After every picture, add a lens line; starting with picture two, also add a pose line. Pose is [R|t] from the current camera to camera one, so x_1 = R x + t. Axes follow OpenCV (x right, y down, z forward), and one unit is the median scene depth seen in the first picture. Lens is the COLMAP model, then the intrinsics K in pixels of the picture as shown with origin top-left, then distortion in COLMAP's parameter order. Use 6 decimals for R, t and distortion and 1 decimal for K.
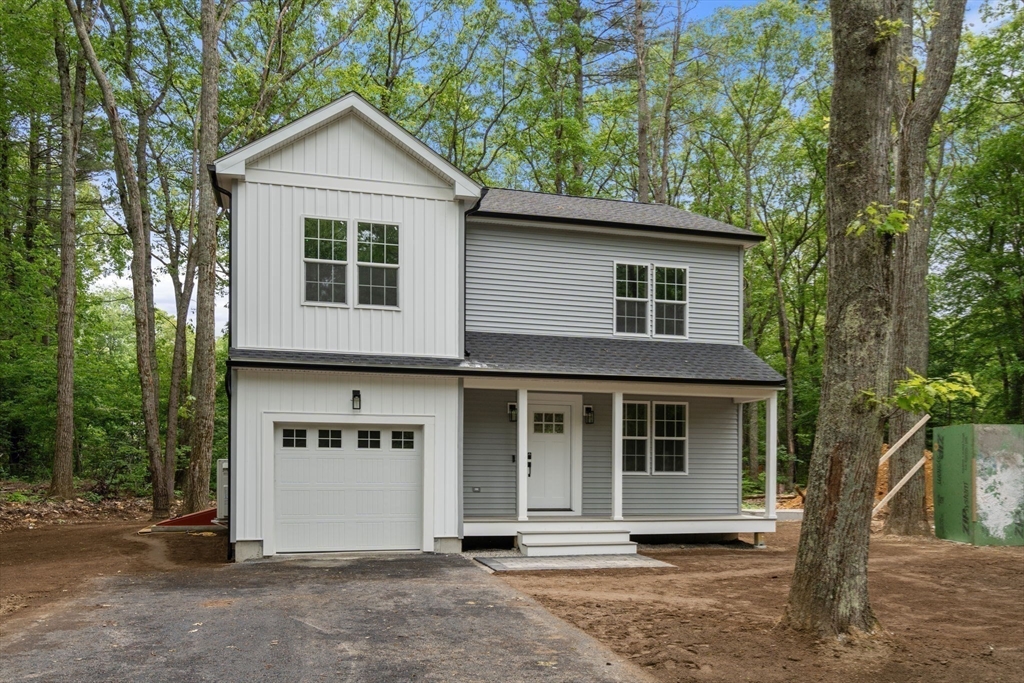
lens RADIAL K [[820.4, 0, 552.3], [0, 820.4, 469.0], [0, 0, 1]] dist [0.010441, -0.001470]
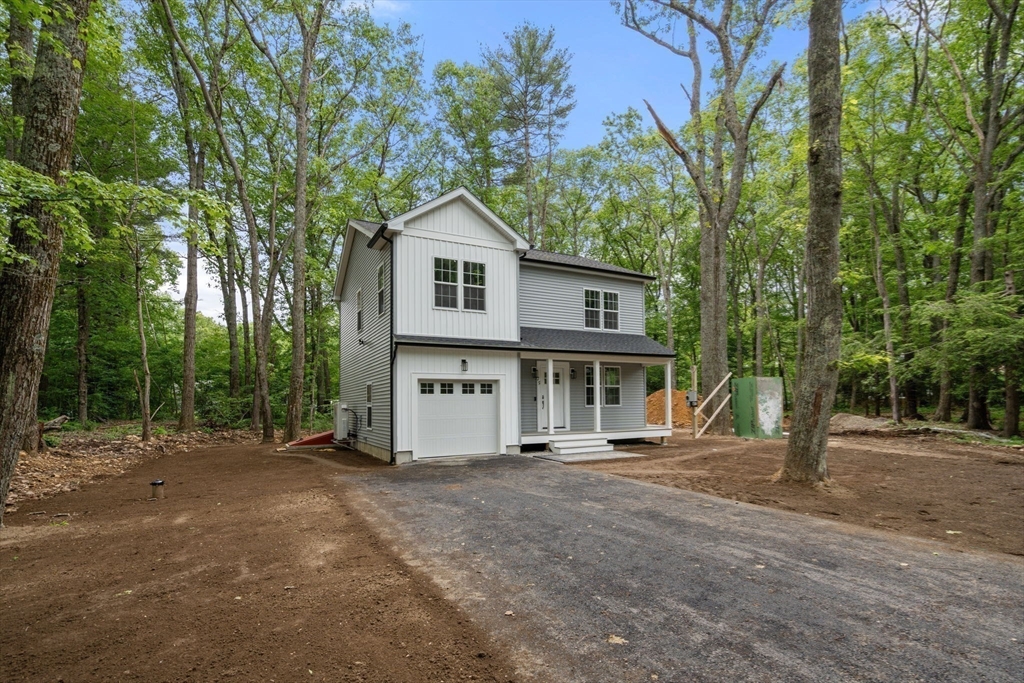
lens RADIAL K [[481.3, 0, 535.7], [0, 481.3, 388.8], [0, 0, 1]] dist [-0.005533, 0.000066]
pose [[0.975694, -0.013192, 0.218740, -0.298308], [0.020982, 0.999224, -0.033325, 0.000331], [-0.218130, 0.037104, 0.975214, 0.005048]]
